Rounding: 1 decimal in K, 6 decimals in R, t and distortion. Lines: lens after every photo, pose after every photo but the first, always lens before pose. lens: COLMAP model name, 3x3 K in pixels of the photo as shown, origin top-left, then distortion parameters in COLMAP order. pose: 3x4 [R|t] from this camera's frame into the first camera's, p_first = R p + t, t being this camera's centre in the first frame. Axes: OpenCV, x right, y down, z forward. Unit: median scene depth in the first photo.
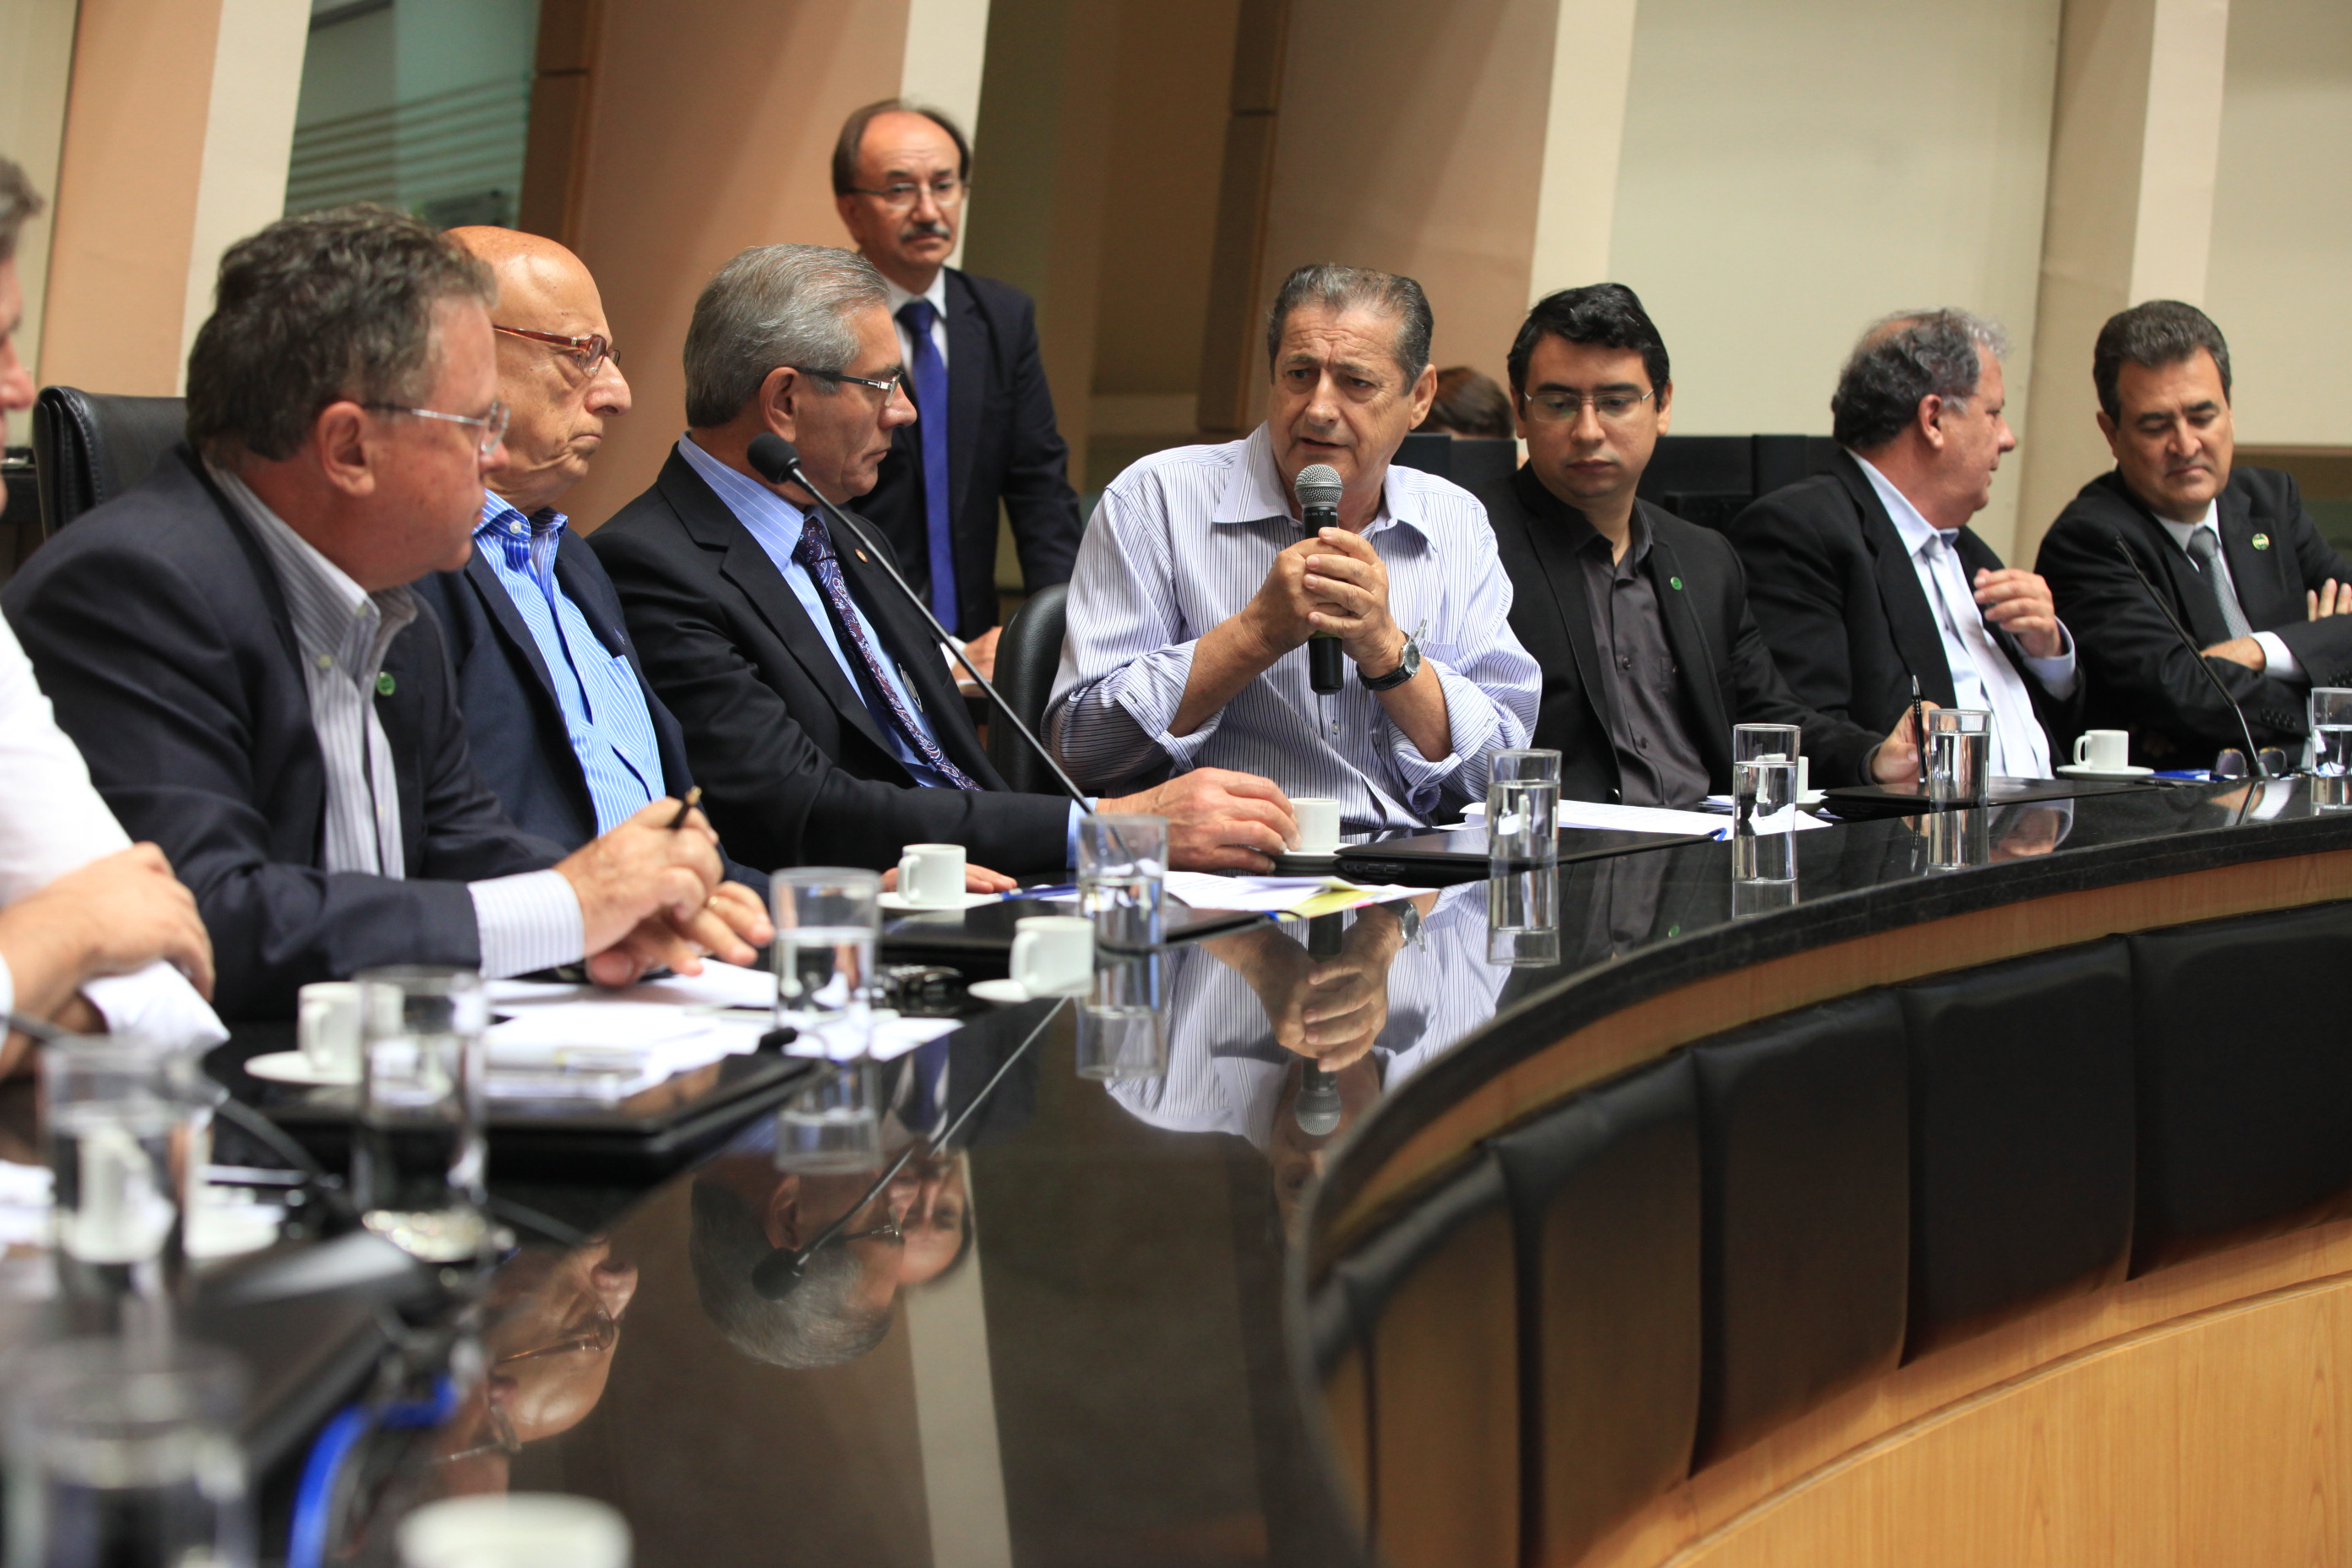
lens RADIAL K [[4966.3, 0, 1176.0], [0, 4966.3, 784.0], [0, 0, 1]] dist [-0.213599, -0.125490]
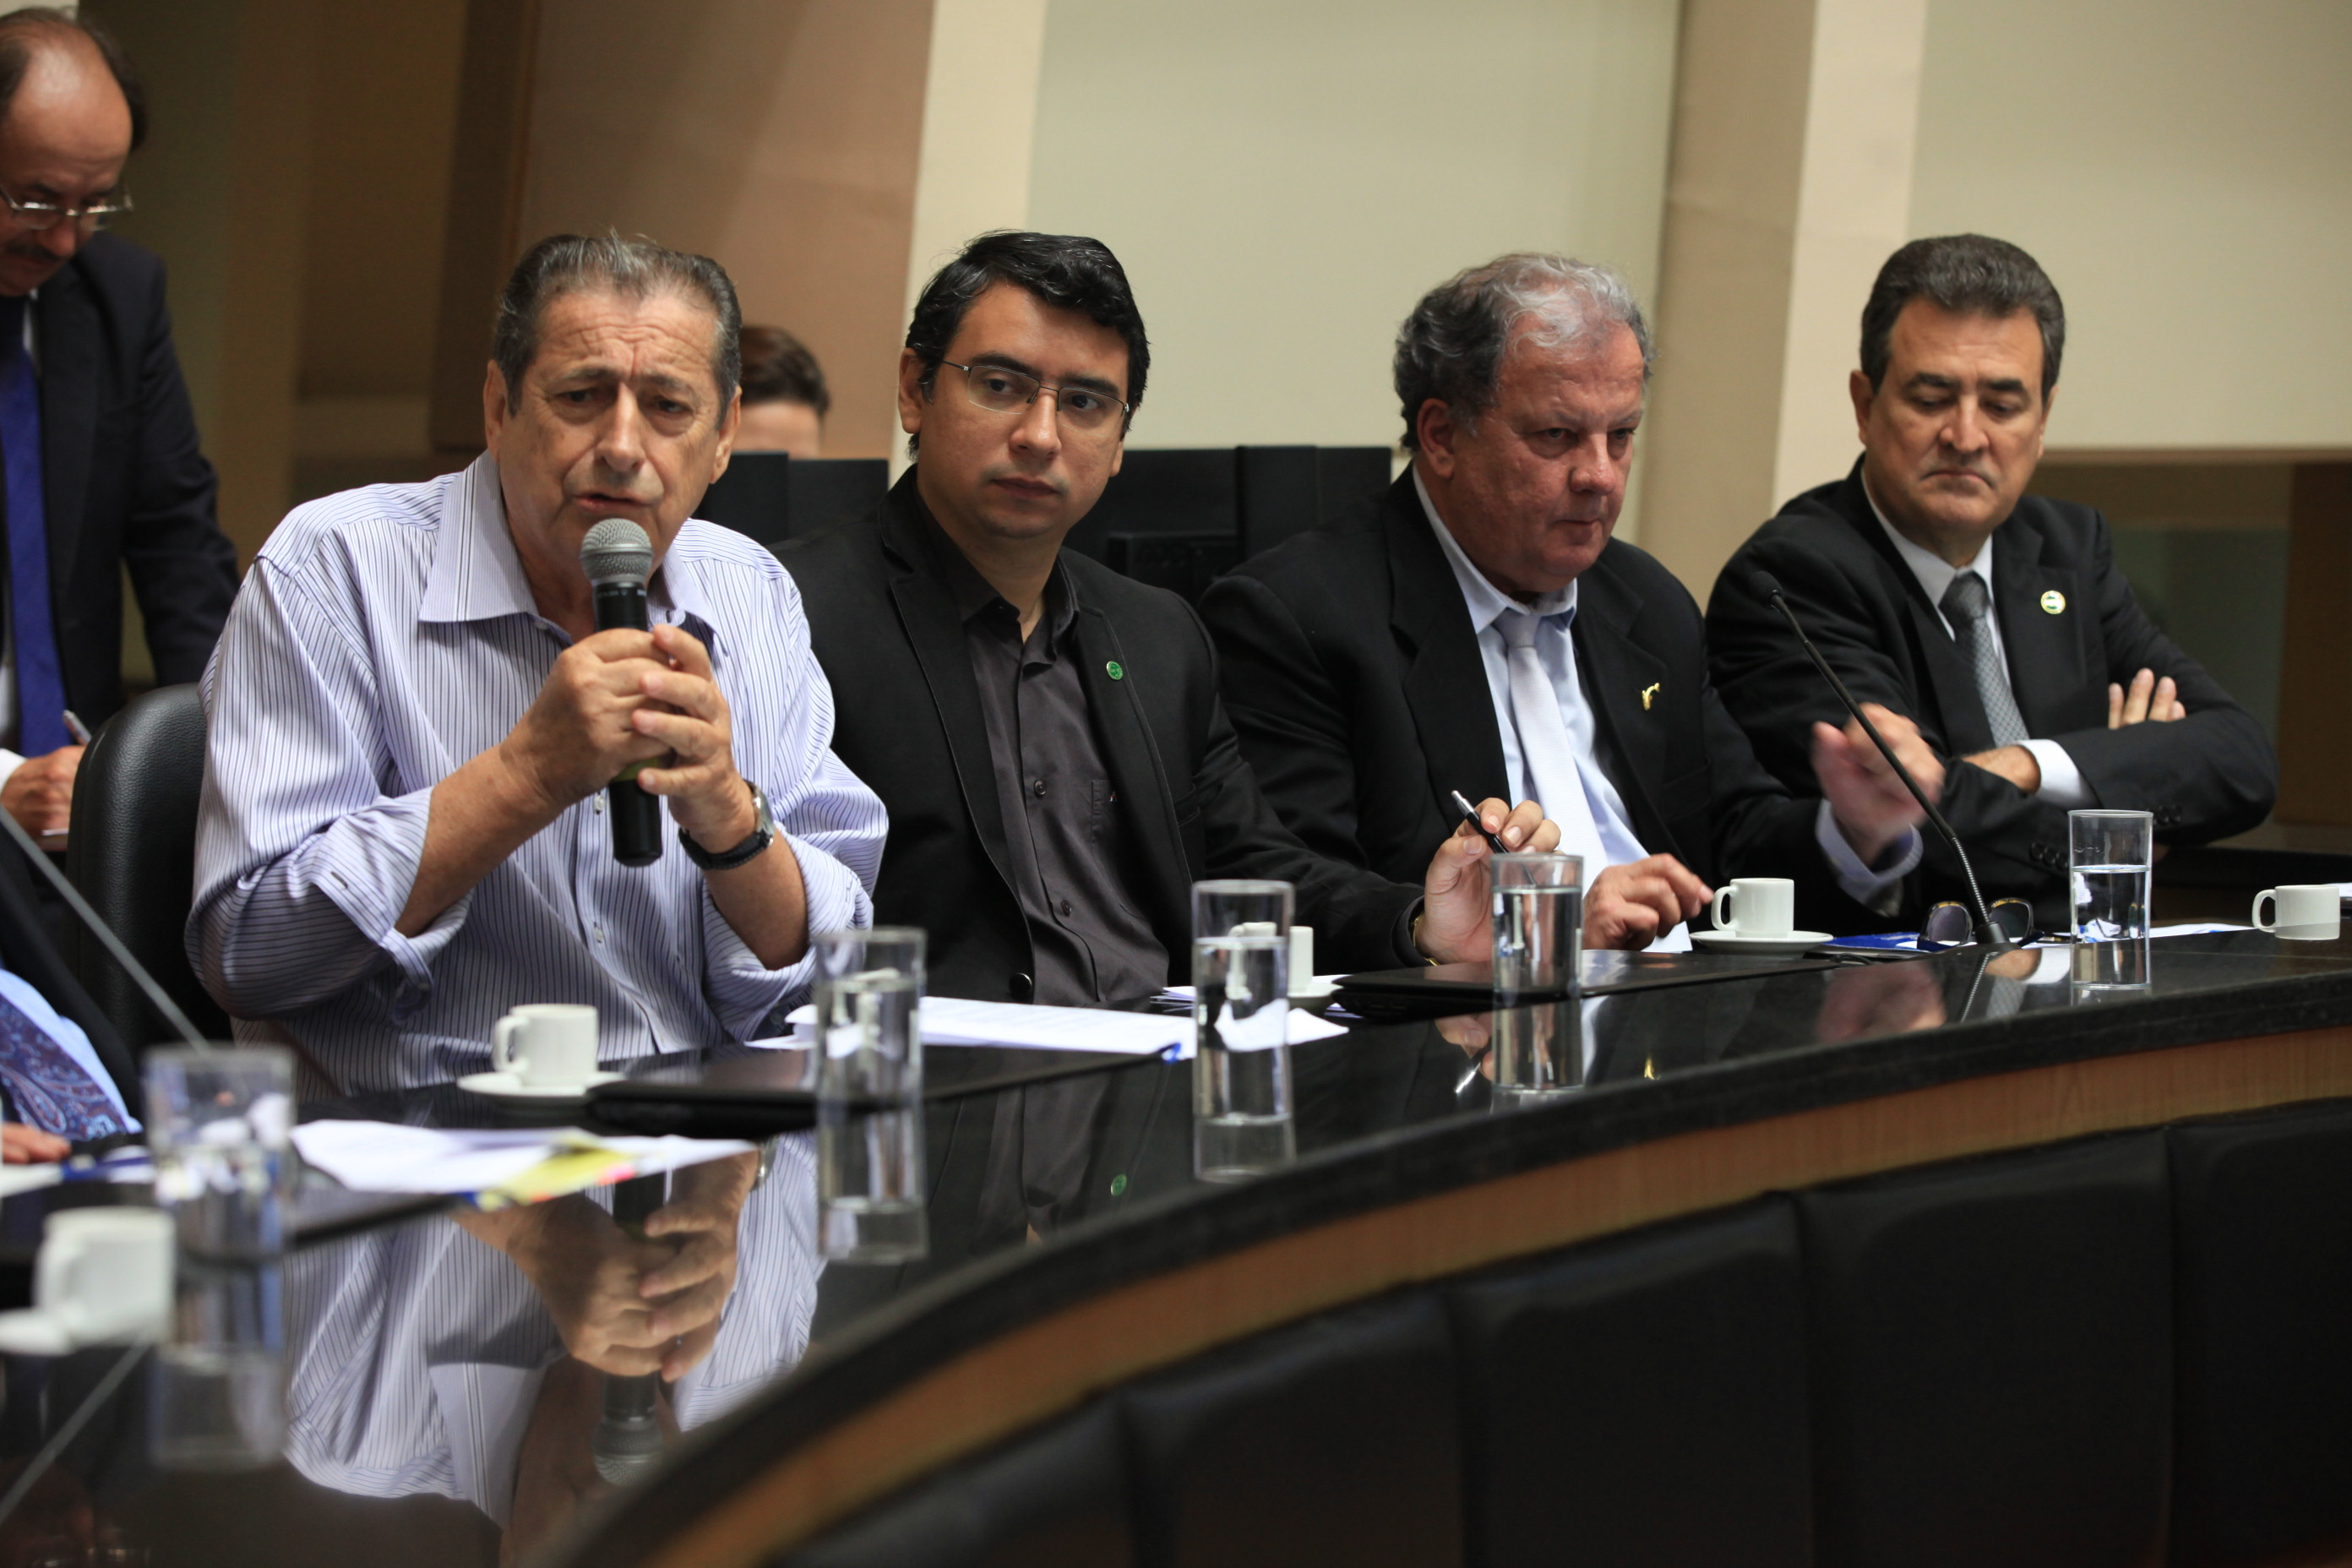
lens RADIAL K [[6731.4, 0, 1174.6], [0, 6731.4, 966.5], [0, 0, 1]] dist [0.067784, 1.145643]
pose [[0.995362, -0.017898, 0.094517, 0.025174], [0.017445, 0.999832, 0.005615, -0.005927], [-0.094602, -0.003940, 0.995507, 0.106205]]
